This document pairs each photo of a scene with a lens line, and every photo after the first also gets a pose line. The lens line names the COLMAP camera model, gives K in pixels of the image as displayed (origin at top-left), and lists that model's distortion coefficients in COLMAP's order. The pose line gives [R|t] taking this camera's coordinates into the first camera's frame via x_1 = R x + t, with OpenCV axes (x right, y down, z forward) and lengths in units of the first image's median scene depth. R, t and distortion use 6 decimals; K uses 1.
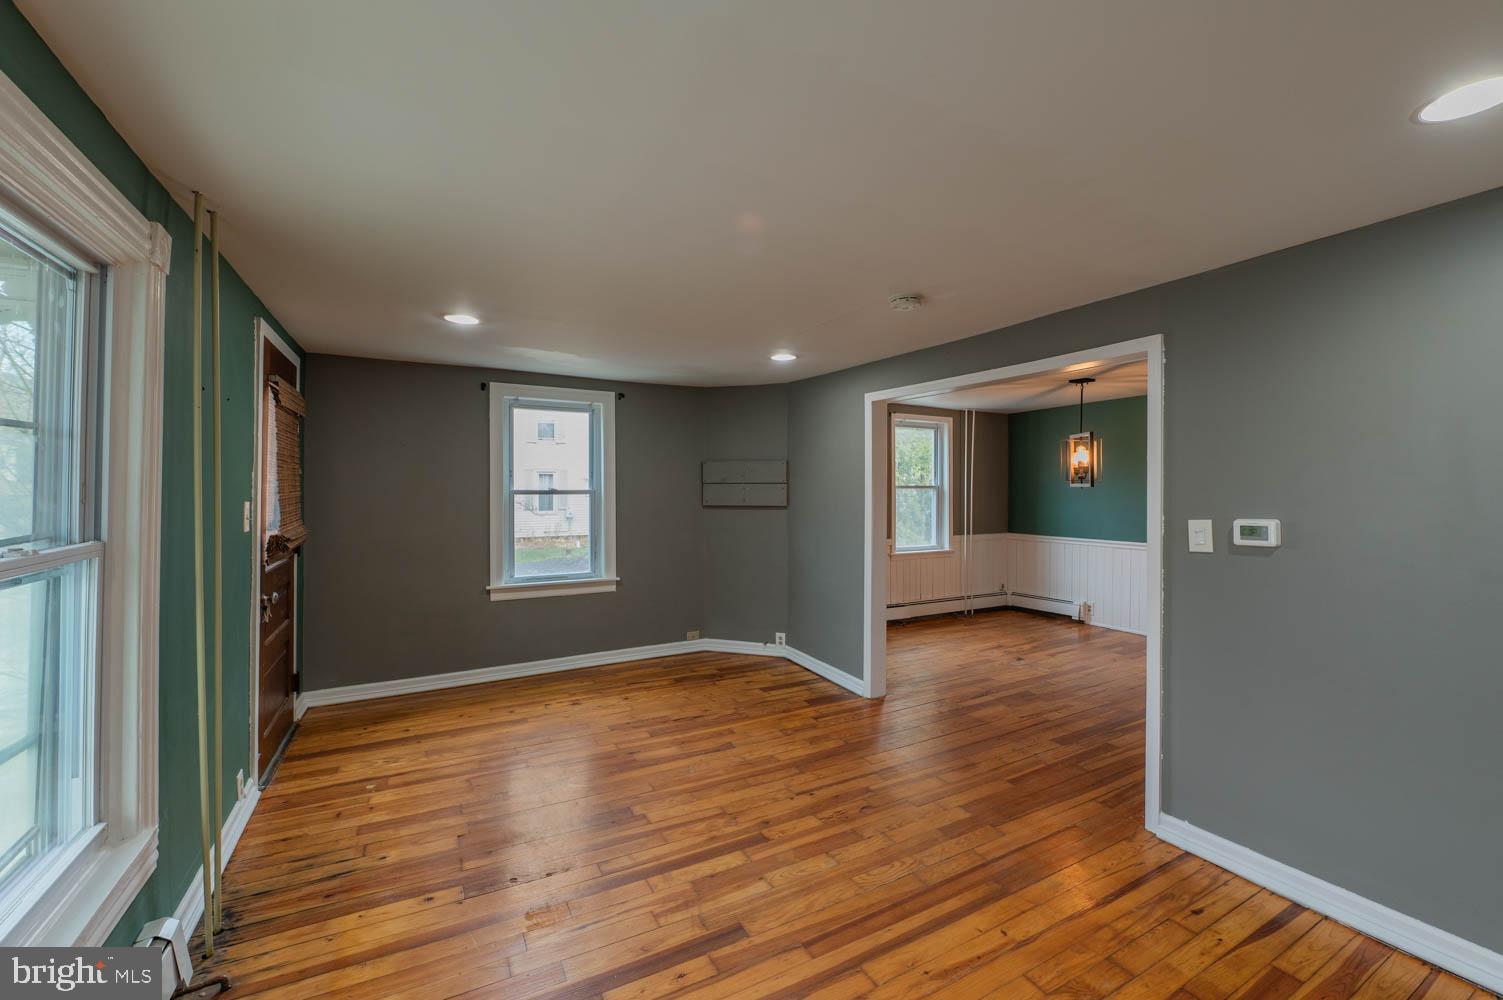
lens RADIAL K [[602.0, 0, 750.3], [0, 602.0, 496.4], [0, 0, 1]] dist [-0.009095, -0.000852]
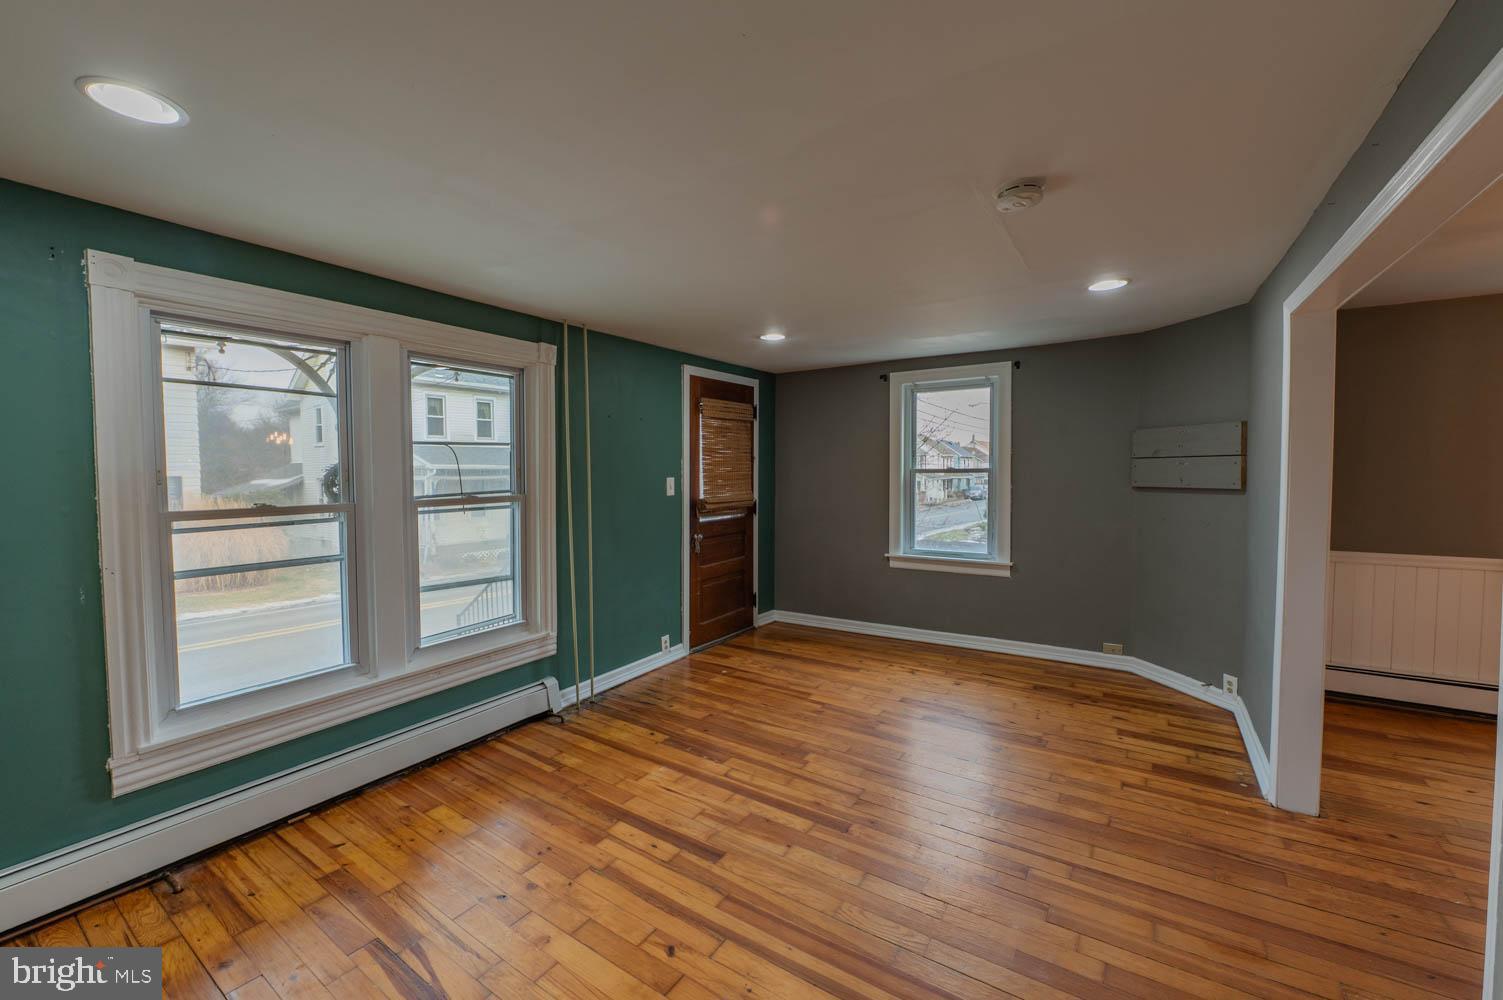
lens RADIAL K [[602.0, 0, 750.3], [0, 602.0, 496.4], [0, 0, 1]] dist [-0.009095, -0.000852]
pose [[0.469947, 0.031895, -0.882118, 0.456862], [-0.000542, 0.999357, 0.035845, 0.000281], [0.882694, -0.016367, 0.469662, 0.243838]]
